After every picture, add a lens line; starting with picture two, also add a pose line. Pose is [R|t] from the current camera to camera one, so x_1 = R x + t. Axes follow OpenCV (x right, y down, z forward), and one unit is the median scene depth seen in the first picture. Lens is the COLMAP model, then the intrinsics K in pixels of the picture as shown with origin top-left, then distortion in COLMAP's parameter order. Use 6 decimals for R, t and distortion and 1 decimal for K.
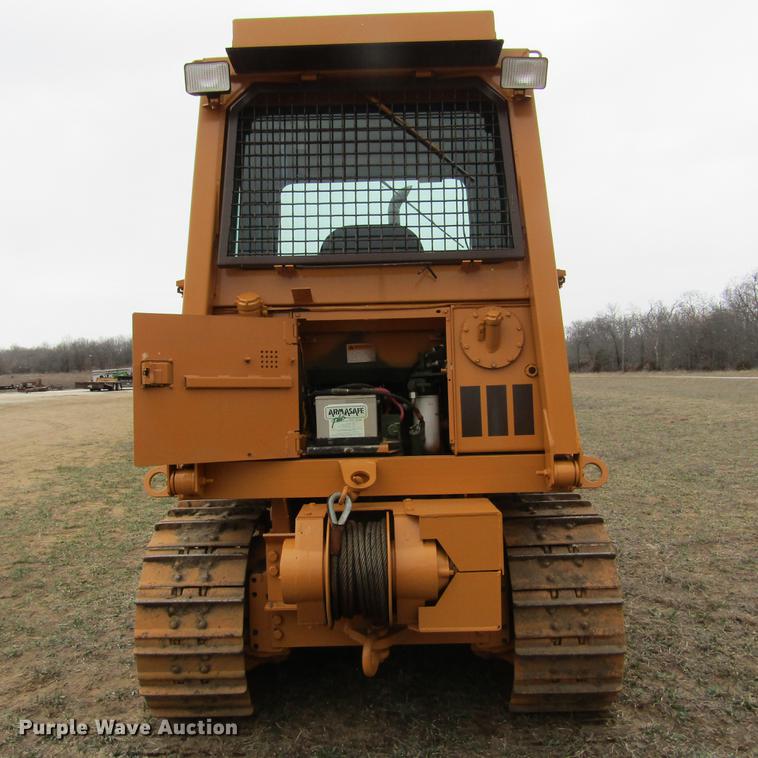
lens RADIAL K [[720.4, 0, 379.0], [0, 720.4, 379.0], [0, 0, 1]] dist [-0.008506, 0.002915]
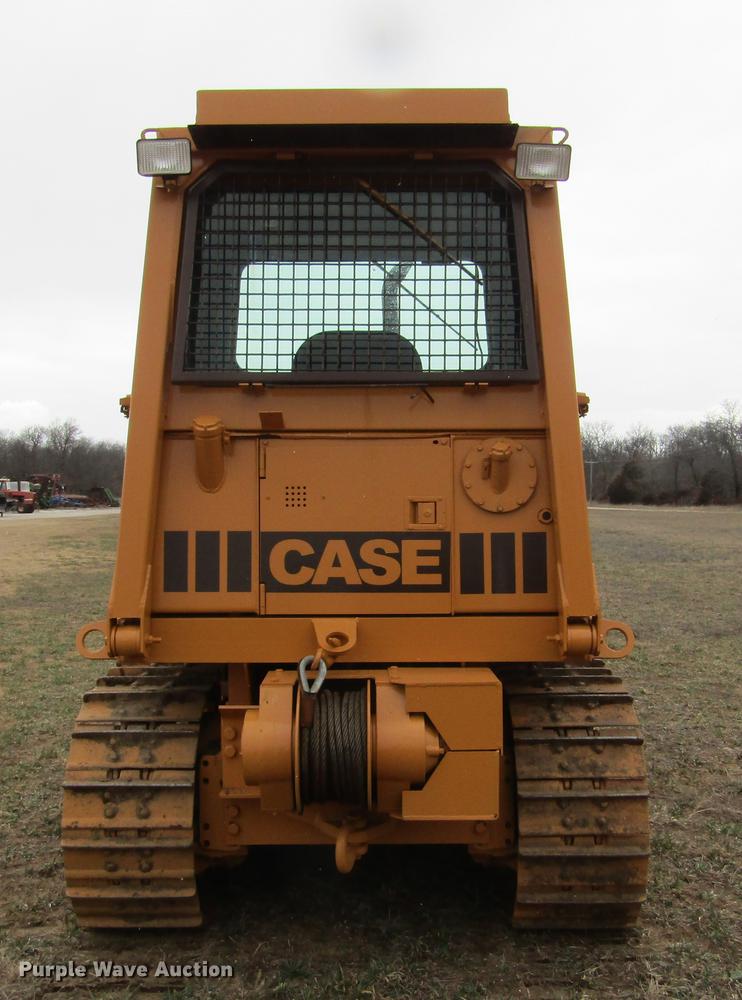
lens RADIAL K [[1093.3, 0, 381.6], [0, 1093.3, 530.3], [0, 0, 1]] dist [-0.005759, -0.003028]
pose [[0.999722, 0.020775, 0.011162, 0.008083], [-0.020979, 0.999608, 0.018523, -0.014515], [-0.010773, -0.018752, 0.999766, -0.258353]]
